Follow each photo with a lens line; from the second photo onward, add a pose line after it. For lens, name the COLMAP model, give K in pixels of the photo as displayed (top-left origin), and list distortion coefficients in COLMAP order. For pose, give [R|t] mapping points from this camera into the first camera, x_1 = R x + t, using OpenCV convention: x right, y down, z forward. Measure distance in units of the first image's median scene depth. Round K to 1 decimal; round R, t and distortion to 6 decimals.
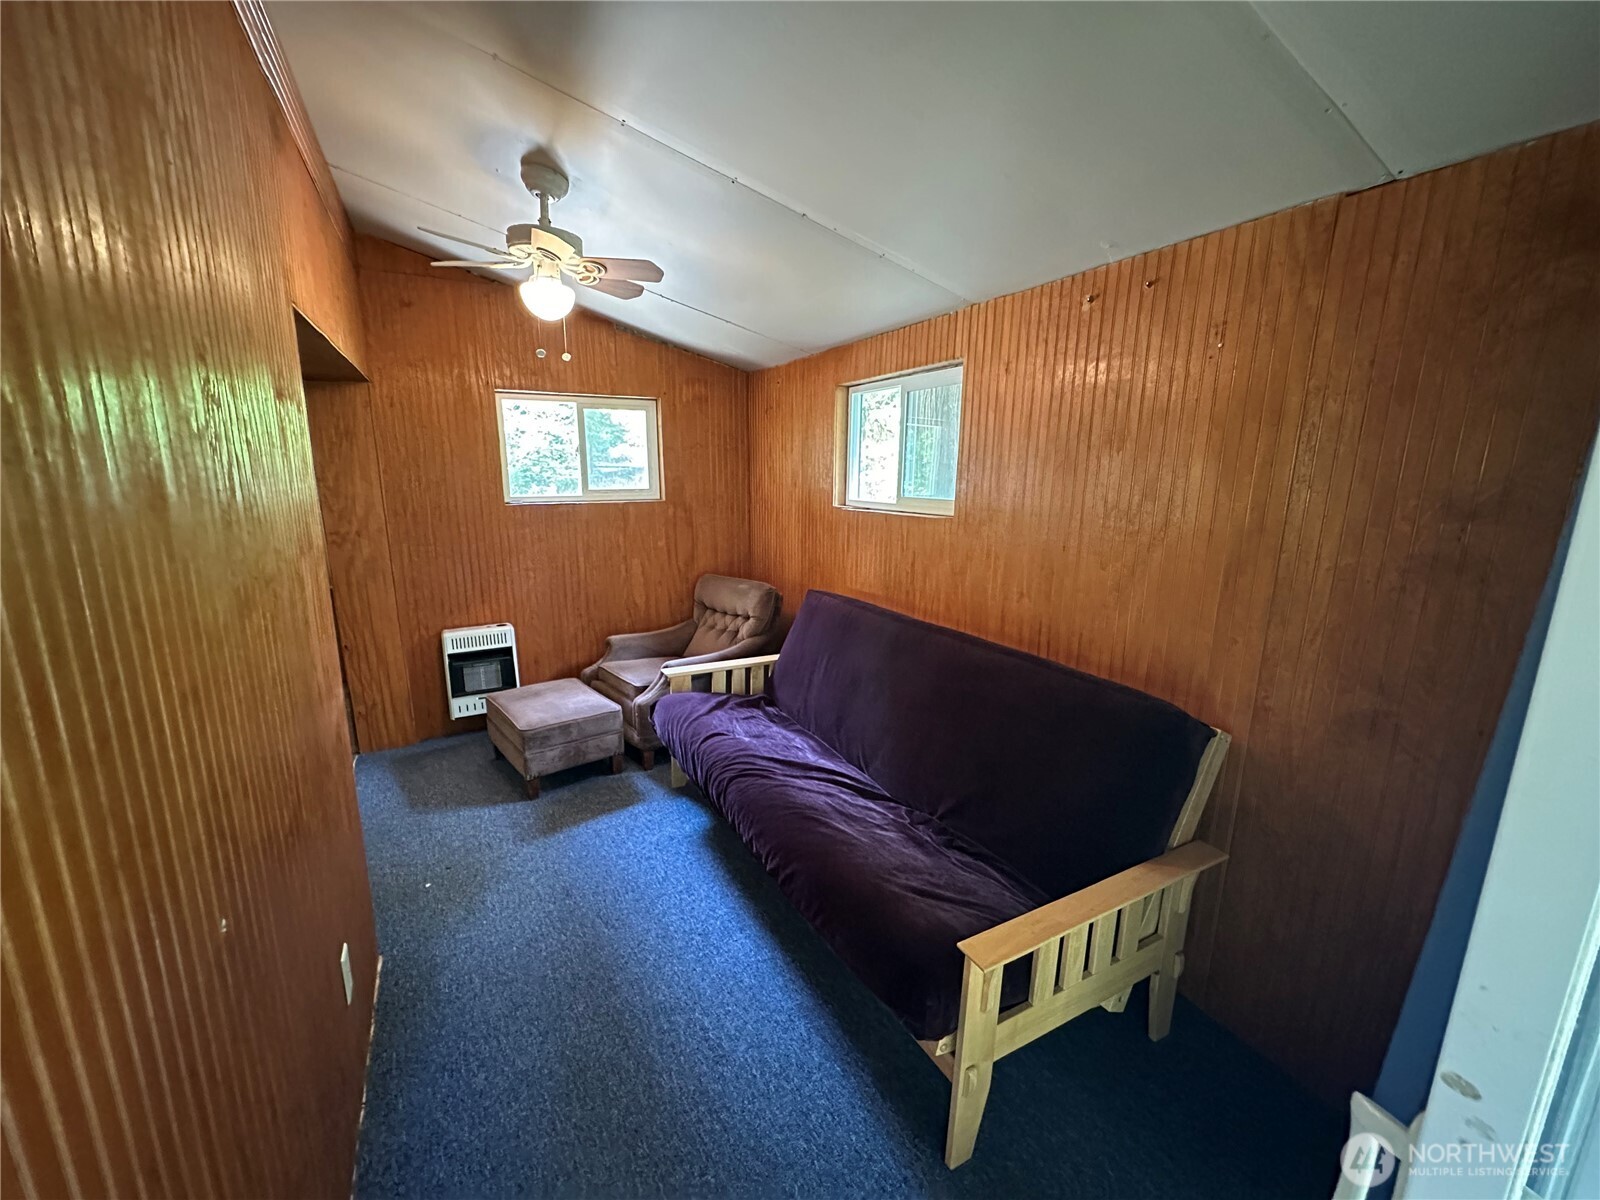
lens RADIAL K [[640.5, 0, 808.2], [0, 640.5, 601.3], [0, 0, 1]] dist [-0.006041, 0.001470]
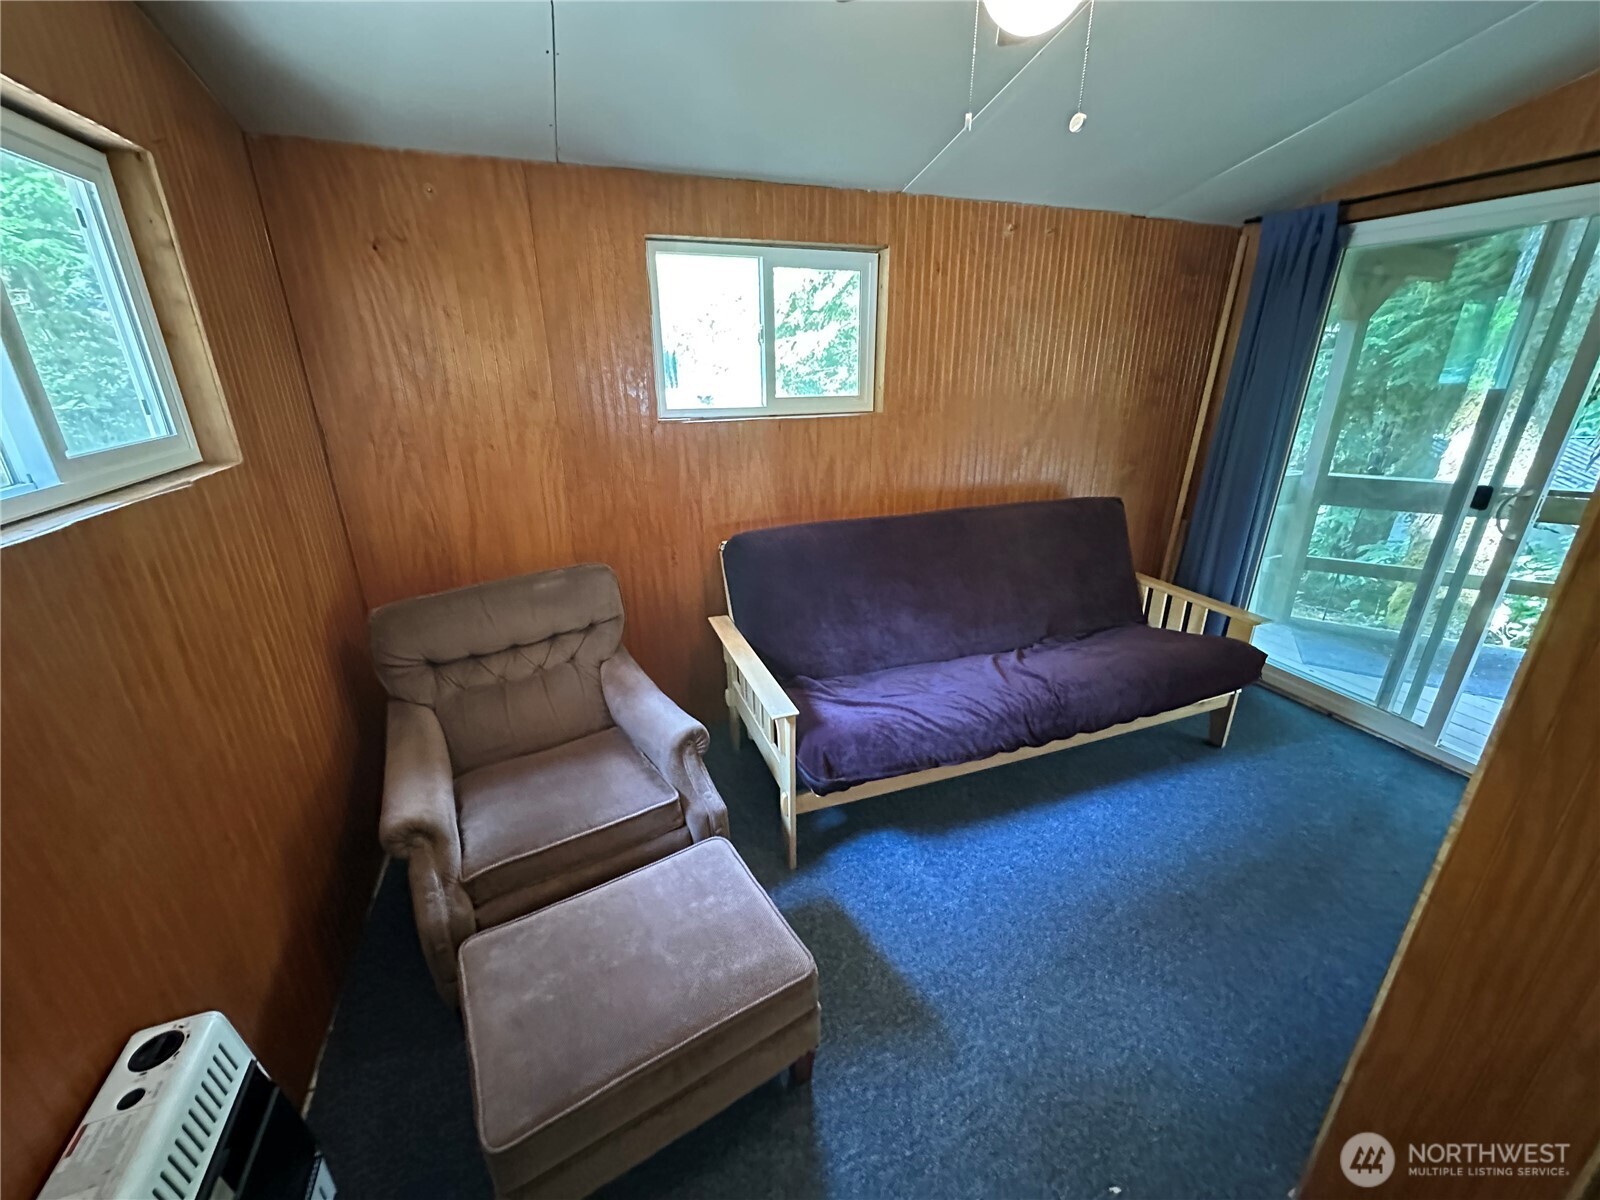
lens RADIAL K [[640.5, 0, 800.9], [0, 640.5, 595.1], [0, 0, 1]] dist [-0.006041, 0.001470]
pose [[0.147923, -0.354022, 0.923465, -0.725116], [0.202897, 0.924739, 0.322010, -0.185799], [-0.967963, 0.139735, 0.208620, 0.815354]]
